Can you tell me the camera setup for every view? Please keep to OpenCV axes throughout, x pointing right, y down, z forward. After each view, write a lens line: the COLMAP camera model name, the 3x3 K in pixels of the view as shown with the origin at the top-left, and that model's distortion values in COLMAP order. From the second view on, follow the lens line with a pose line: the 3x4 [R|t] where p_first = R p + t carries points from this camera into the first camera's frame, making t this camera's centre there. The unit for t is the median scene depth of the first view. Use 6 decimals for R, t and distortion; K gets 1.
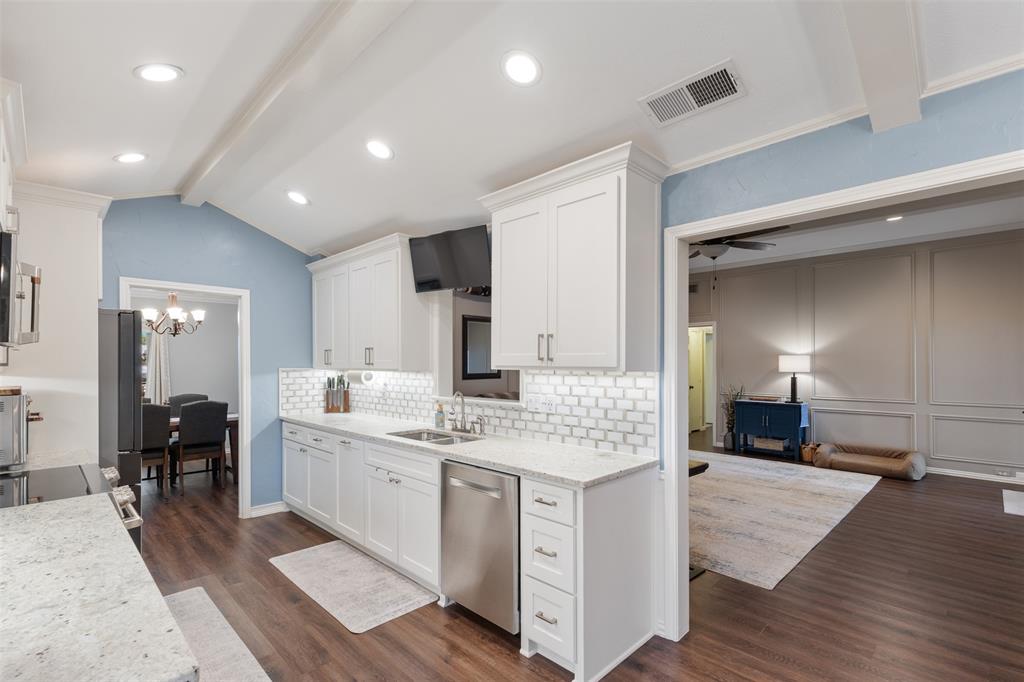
lens RADIAL K [[470.9, 0, 515.8], [0, 470.9, 360.4], [0, 0, 1]] dist [0.005897, 0.000352]
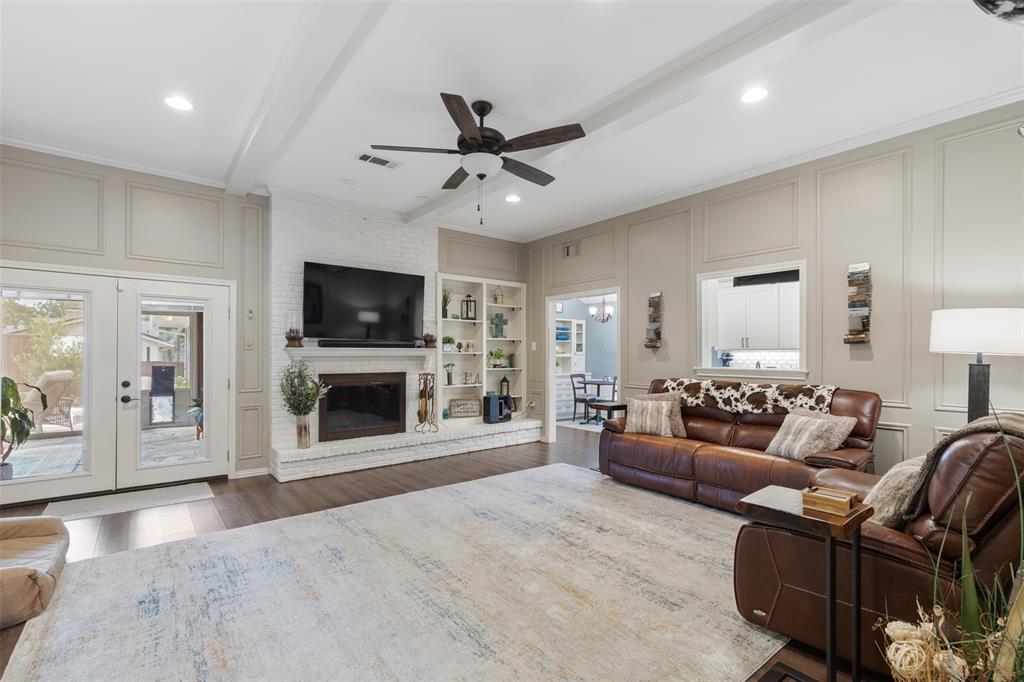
lens RADIAL K [[470.9, 0, 514.7], [0, 470.9, 352.3], [0, 0, 1]] dist [0.005897, 0.000352]
pose [[-0.992286, 0.000276, 0.123973, 0.401265], [-0.001069, 0.999941, -0.010780, 0.050366], [-0.123968, -0.010830, -0.992227, 2.314983]]
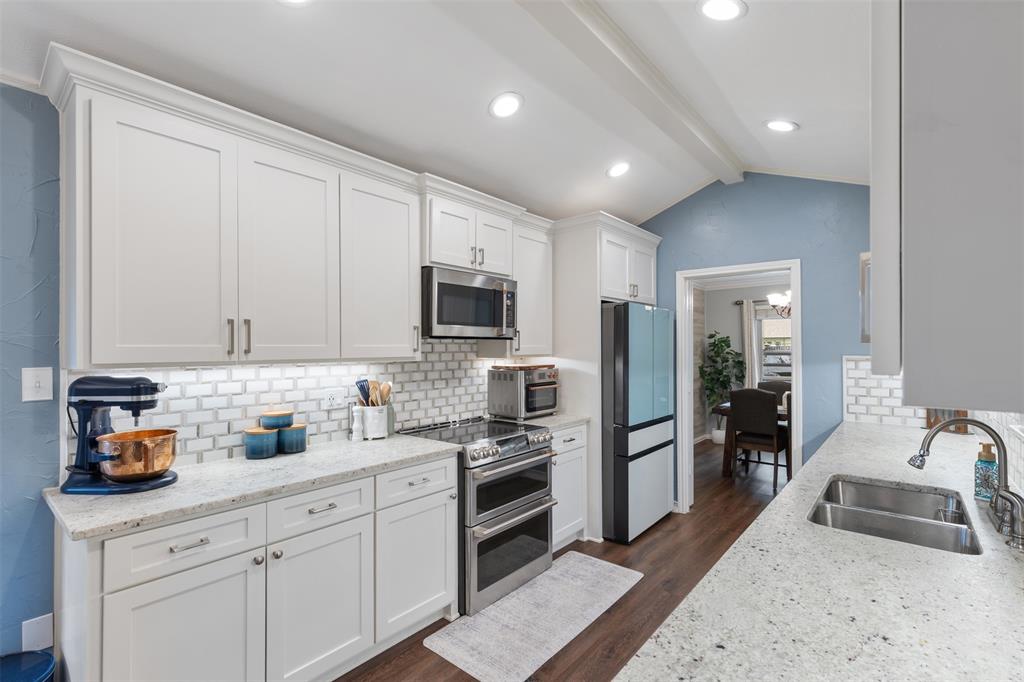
lens RADIAL K [[470.9, 0, 512.5], [0, 470.9, 343.3], [0, 0, 1]] dist [0.005897, 0.000352]
pose [[0.082204, -0.009747, -0.996568, 0.241014], [0.005599, 0.999941, -0.009319, 0.000947], [0.996600, -0.004814, 0.082254, 0.520663]]
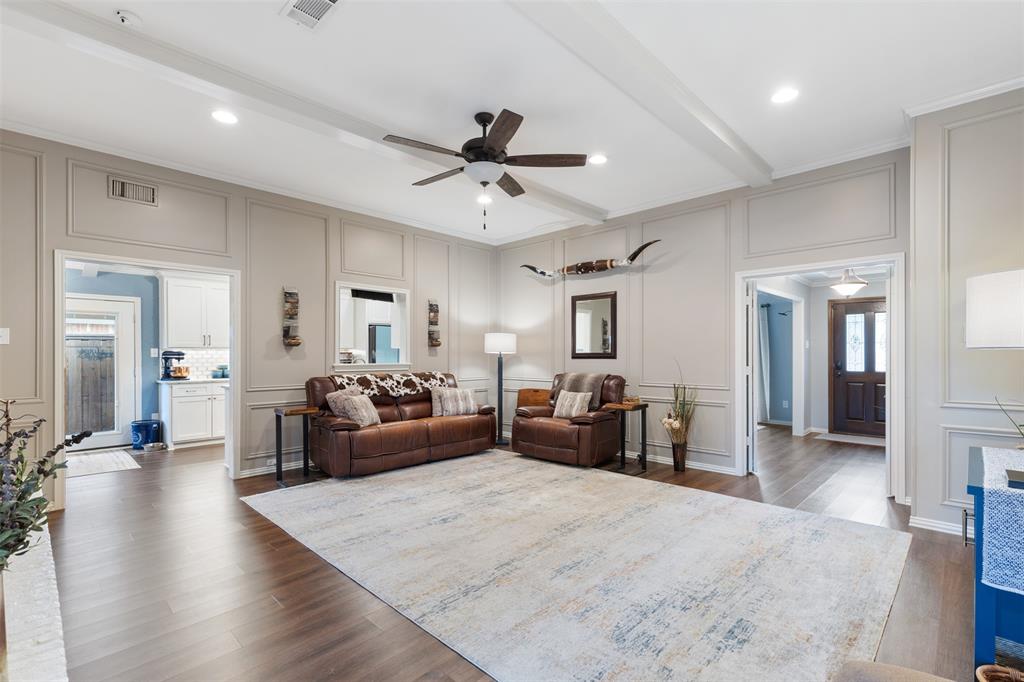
lens RADIAL K [[470.9, 0, 509.8], [0, 470.9, 351.1], [0, 0, 1]] dist [0.005897, 0.000352]
pose [[0.012175, -0.004490, -0.999916, 1.568883], [0.007204, 0.999964, -0.004402, 0.046805], [0.999900, -0.007150, 0.012207, 1.433777]]
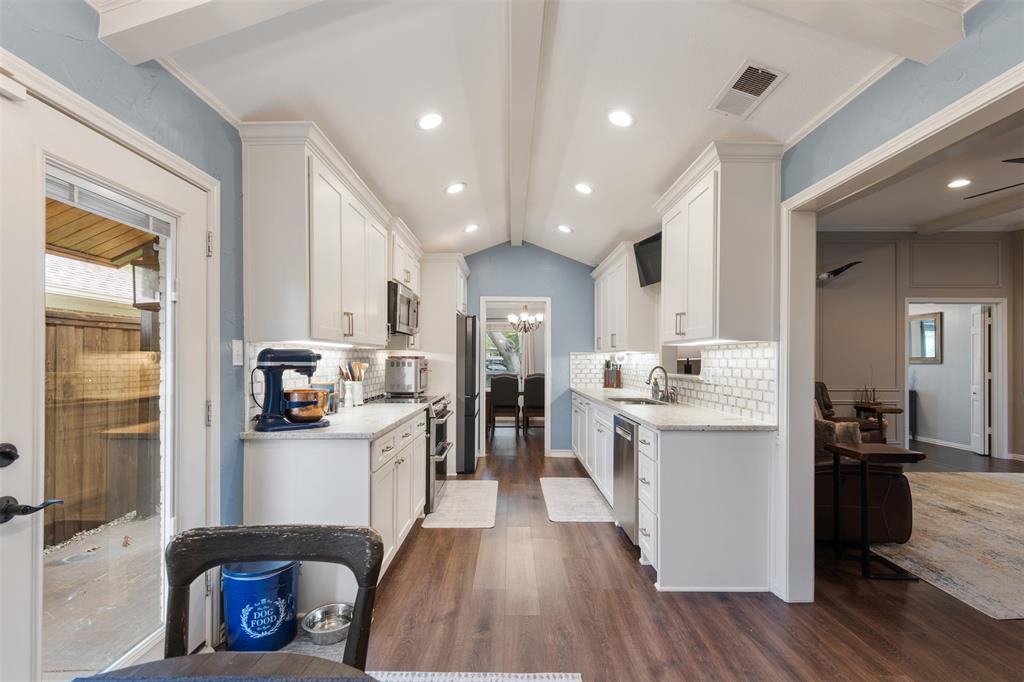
lens RADIAL K [[470.9, 0, 517.2], [0, 470.9, 354.3], [0, 0, 1]] dist [0.005897, 0.000352]
pose [[0.713840, -0.005368, -0.700288, 0.422395], [-0.000678, 0.999965, -0.008357, 0.041893], [0.700309, 0.006441, 0.713811, -0.098914]]
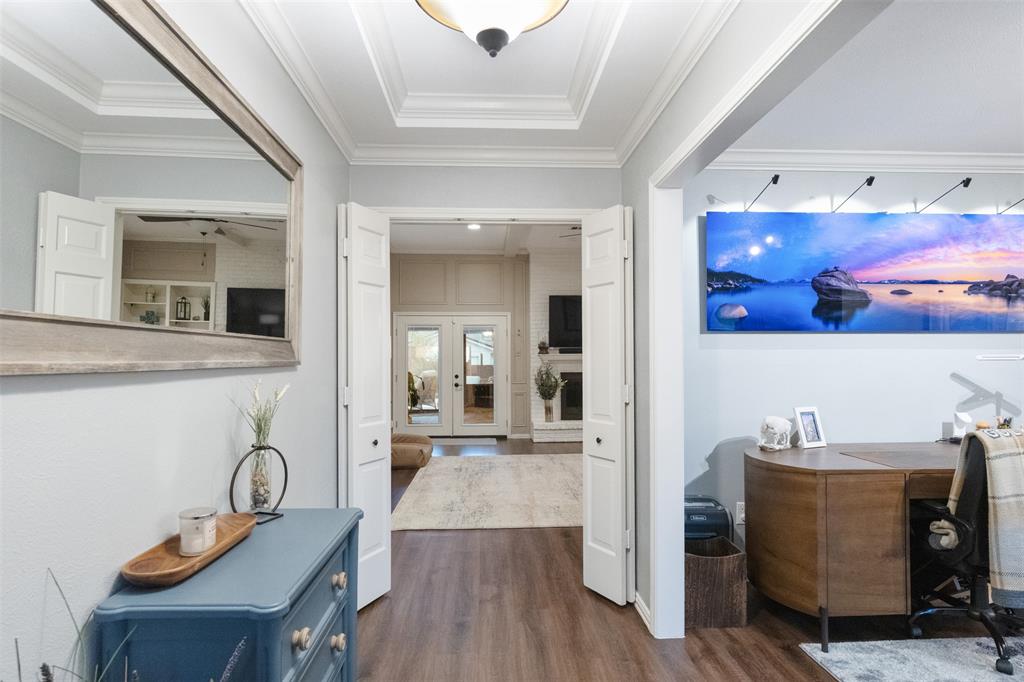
lens RADIAL K [[545.9, 0, 510.2], [0, 545.9, 348.4], [0, 0, 1]] dist [-0.000161, 0.000227]
pose [[-0.734922, 0.018667, 0.677894, -0.322292], [0.002498, 0.999689, -0.024820, 0.055929], [-0.678147, -0.016548, -0.734740, 2.892055]]
